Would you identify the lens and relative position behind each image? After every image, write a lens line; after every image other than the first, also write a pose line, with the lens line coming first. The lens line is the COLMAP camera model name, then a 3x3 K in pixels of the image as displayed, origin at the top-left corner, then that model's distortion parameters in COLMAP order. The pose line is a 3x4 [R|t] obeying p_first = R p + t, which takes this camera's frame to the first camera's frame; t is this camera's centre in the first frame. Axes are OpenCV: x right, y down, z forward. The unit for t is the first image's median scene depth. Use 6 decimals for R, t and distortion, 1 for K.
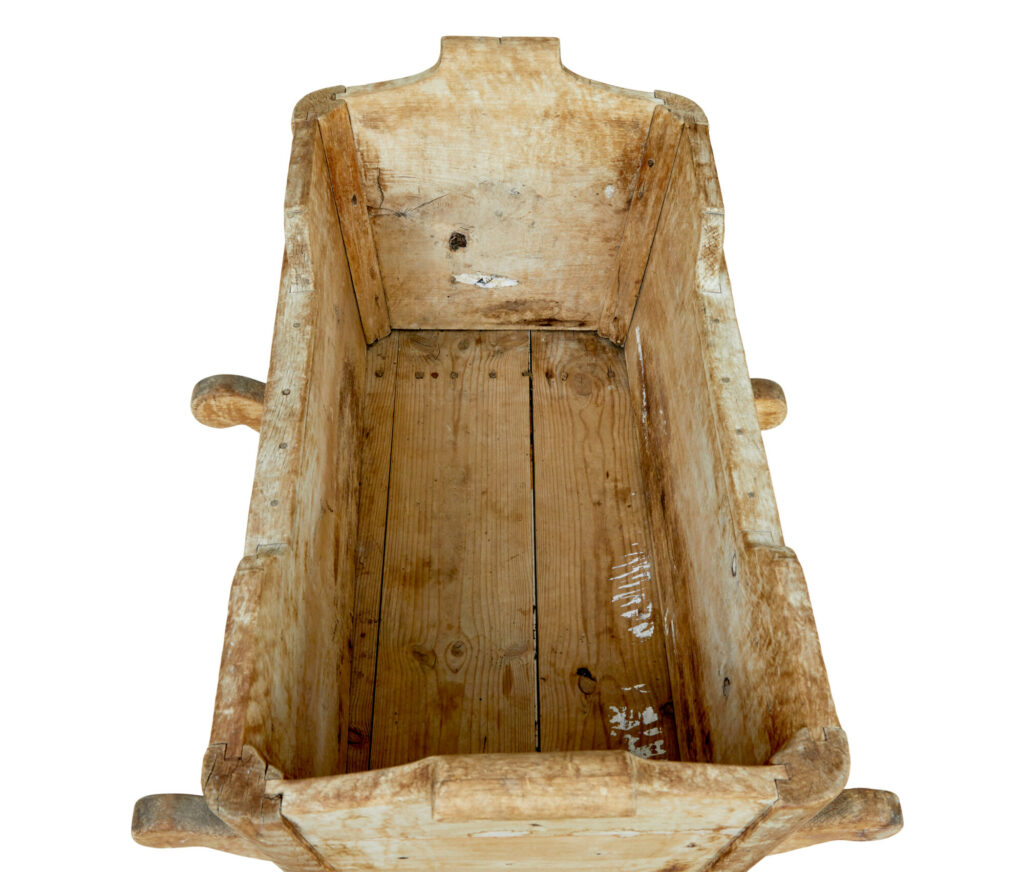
lens RADIAL K [[1220.4, 0, 511.4], [0, 1220.4, 436.4], [0, 0, 1]] dist [-0.020149, 0.000000]
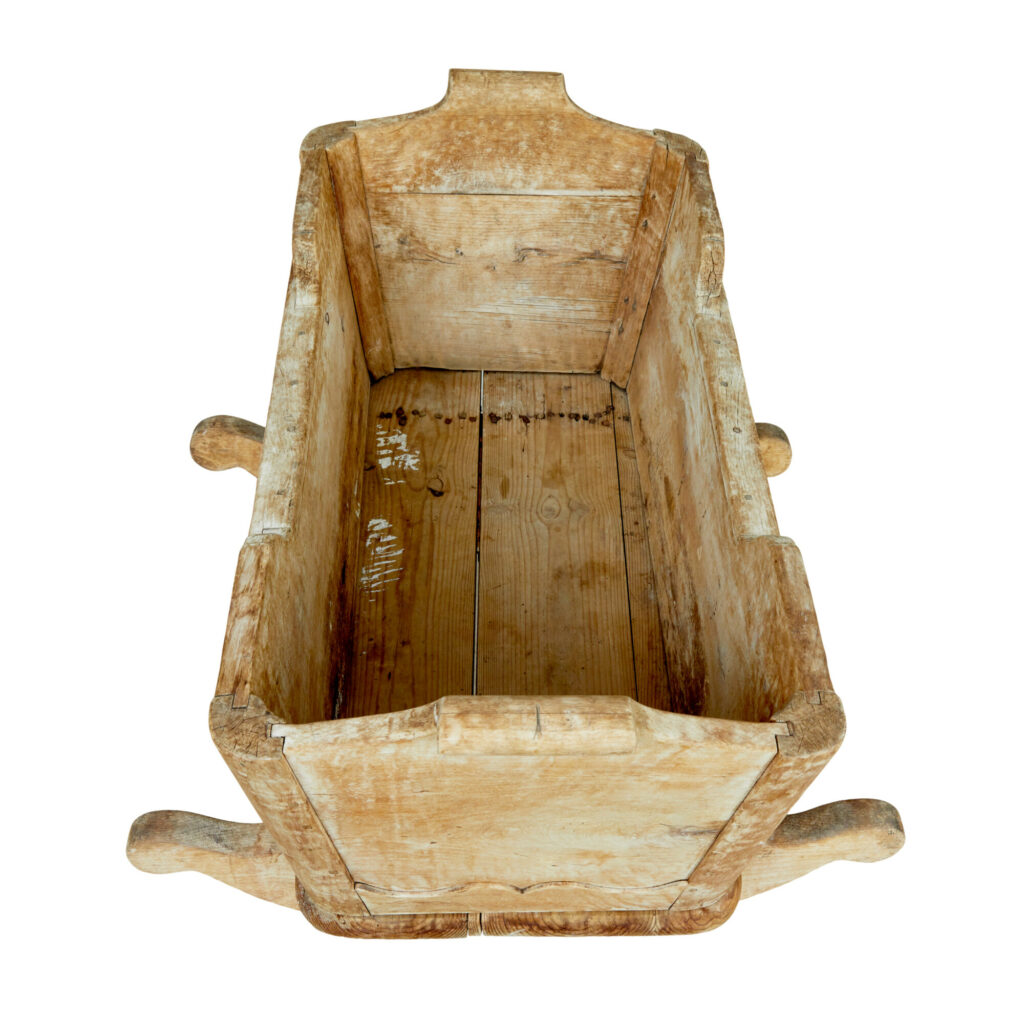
lens RADIAL K [[1293.8, 0, 514.7], [0, 1293.8, 508.2], [0, 0, 1]] dist [-0.039773, 0.000000]
pose [[-0.998465, -0.040913, -0.037326, 0.030437], [-0.032104, -0.121590, 0.992061, -0.952141], [-0.045126, 0.991737, 0.120090, 0.822765]]
